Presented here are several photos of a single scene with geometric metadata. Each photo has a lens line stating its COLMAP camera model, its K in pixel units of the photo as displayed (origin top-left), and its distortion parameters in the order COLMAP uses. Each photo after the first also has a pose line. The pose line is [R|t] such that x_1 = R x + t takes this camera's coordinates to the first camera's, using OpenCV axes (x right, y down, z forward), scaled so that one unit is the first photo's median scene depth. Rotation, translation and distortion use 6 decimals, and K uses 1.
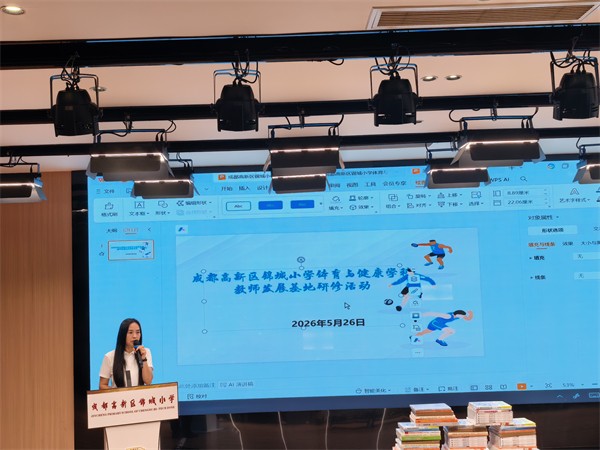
lens RADIAL K [[705.5, 0, 299.2], [0, 705.5, 224.6], [0, 0, 1]] dist [-0.103652, 0.000000]
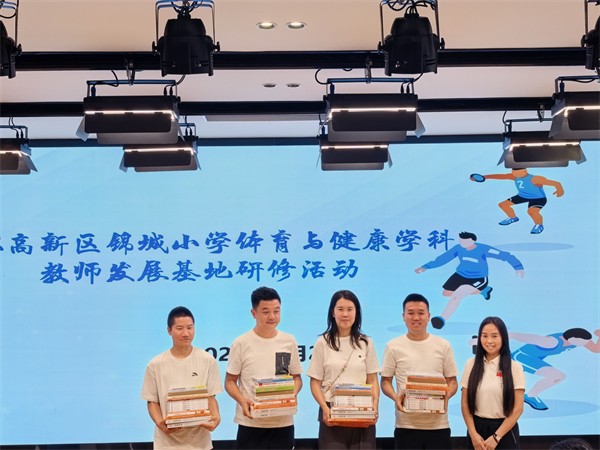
lens RADIAL K [[827.9, 0, 300.5], [0, 827.9, 224.6], [0, 0, 1]] dist [-0.040425, 0.000000]
pose [[0.977237, 0.029375, 0.210108, -0.044427], [-0.034170, 0.999231, 0.019226, 0.048395], [-0.209381, -0.025968, 0.977489, 0.484178]]
